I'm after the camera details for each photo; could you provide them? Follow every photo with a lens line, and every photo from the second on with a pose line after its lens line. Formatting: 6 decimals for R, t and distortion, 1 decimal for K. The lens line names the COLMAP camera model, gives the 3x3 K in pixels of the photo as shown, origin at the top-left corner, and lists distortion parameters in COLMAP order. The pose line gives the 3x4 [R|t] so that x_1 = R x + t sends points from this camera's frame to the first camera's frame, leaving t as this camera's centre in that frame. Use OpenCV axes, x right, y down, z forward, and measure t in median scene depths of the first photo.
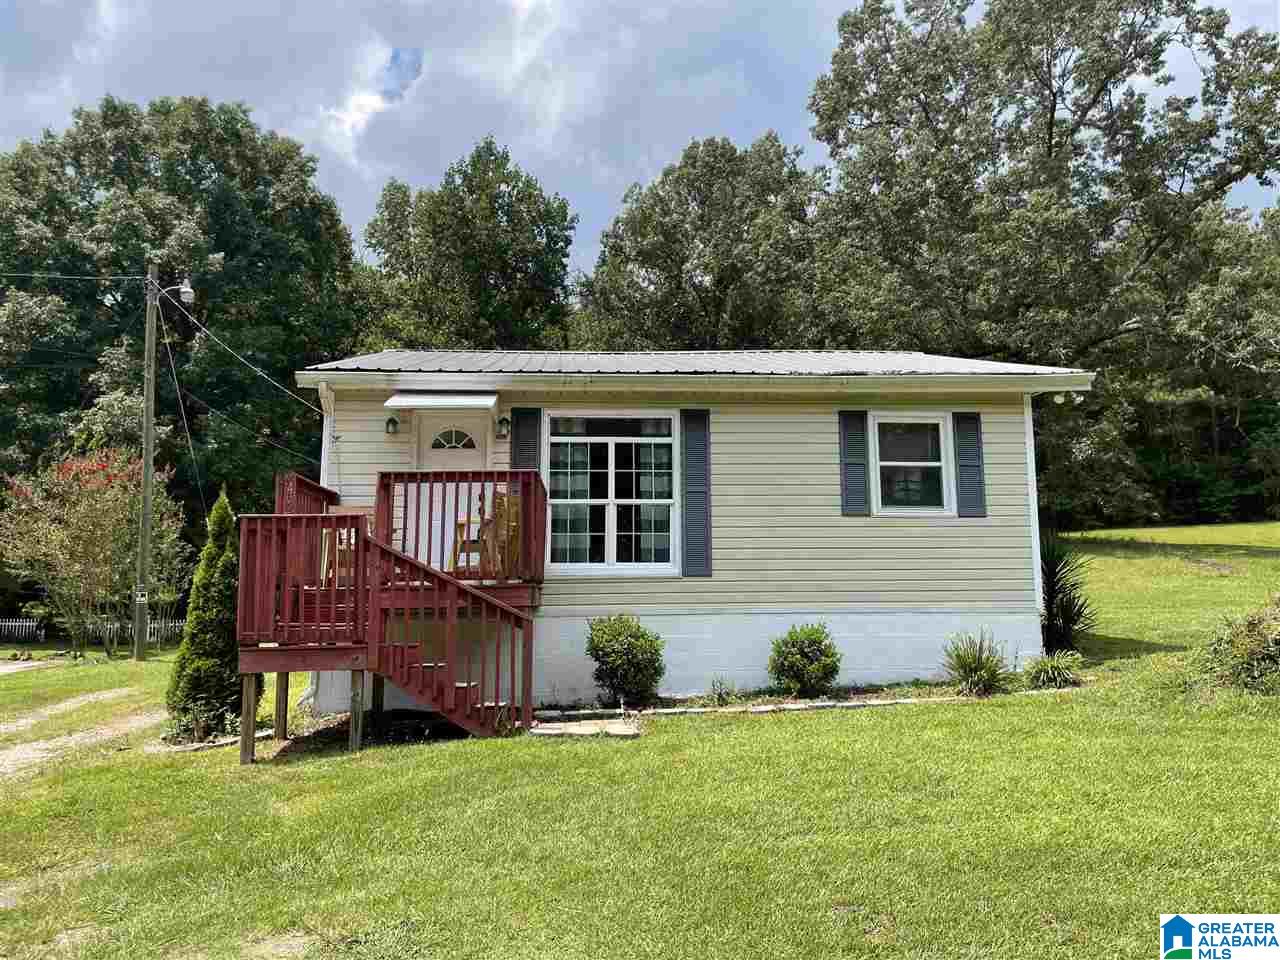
lens RADIAL K [[972.6, 0, 640.0], [0, 972.6, 480.0], [0, 0, 1]] dist [0.100632, -0.126928]
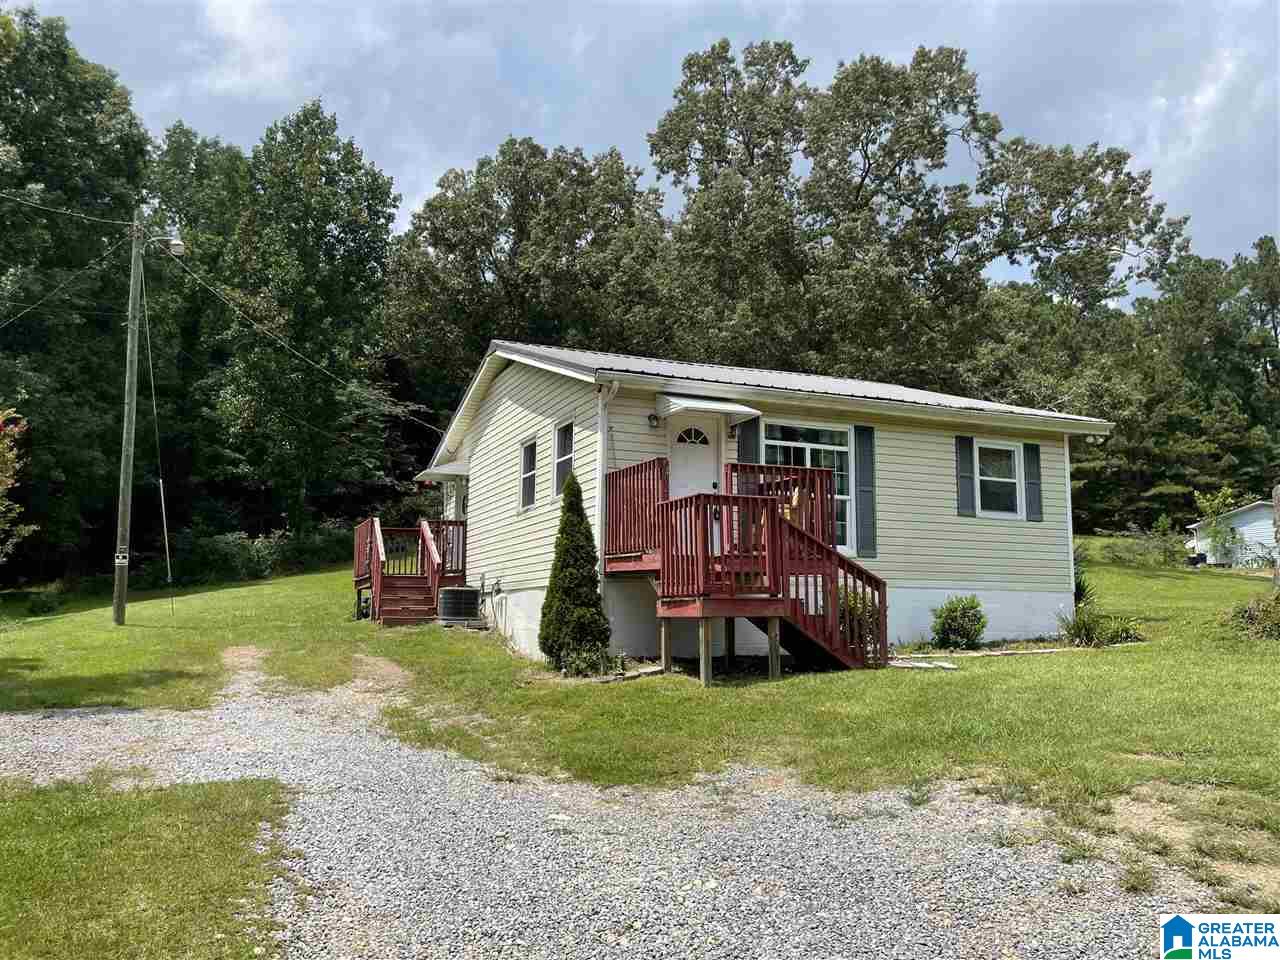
lens RADIAL K [[972.6, 0, 640.0], [0, 972.6, 480.0], [0, 0, 1]] dist [0.100632, -0.126928]
pose [[0.946422, 0.062857, 0.316756, -0.608386], [-0.065901, 0.997826, -0.001105, 0.017834], [-0.316136, -0.019829, 0.948506, -0.116363]]
